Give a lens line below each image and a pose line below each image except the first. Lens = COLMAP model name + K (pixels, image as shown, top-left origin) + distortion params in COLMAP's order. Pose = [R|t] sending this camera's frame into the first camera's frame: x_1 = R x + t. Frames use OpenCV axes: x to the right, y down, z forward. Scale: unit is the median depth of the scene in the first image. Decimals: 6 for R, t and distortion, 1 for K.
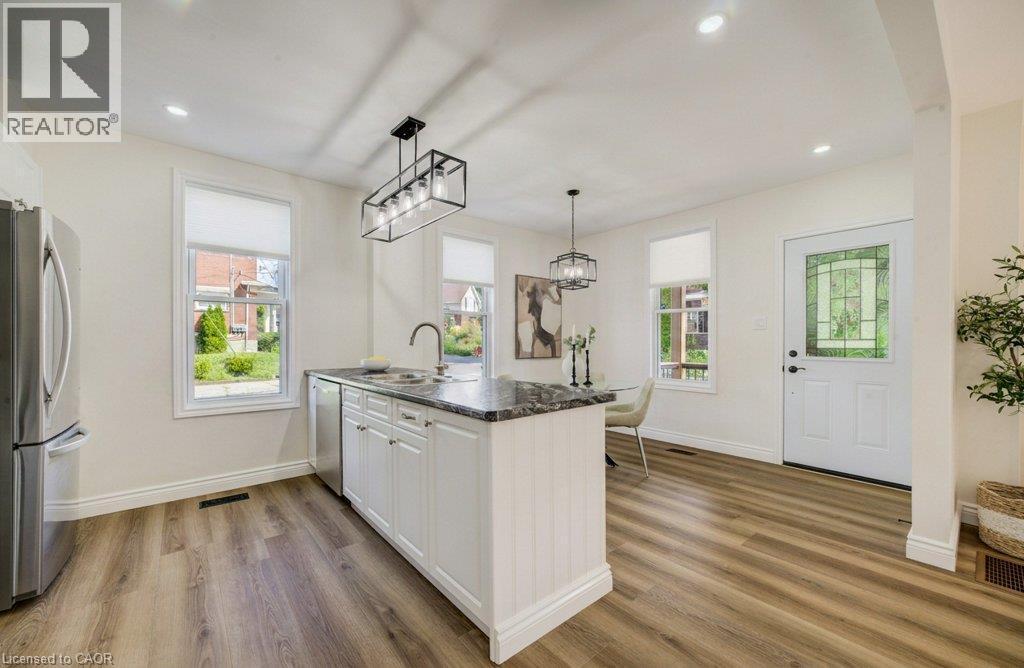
lens RADIAL K [[398.7, 0, 506.9], [0, 398.7, 342.3], [0, 0, 1]] dist [-0.002288, -0.000214]
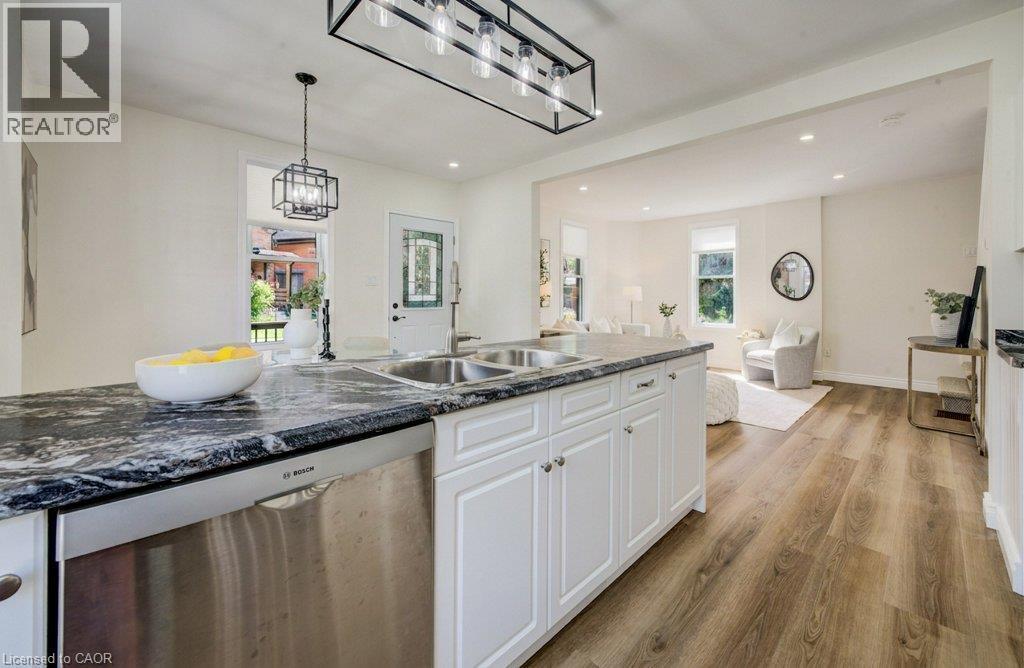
lens RADIAL K [[398.7, 0, 528.6], [0, 398.7, 299.1], [0, 0, 1]] dist [-0.002288, -0.000214]
pose [[-0.089531, -0.007730, 0.995954, -0.650361], [0.002212, 0.999966, 0.007960, -0.001777], [-0.995982, 0.002915, -0.089511, 0.803325]]
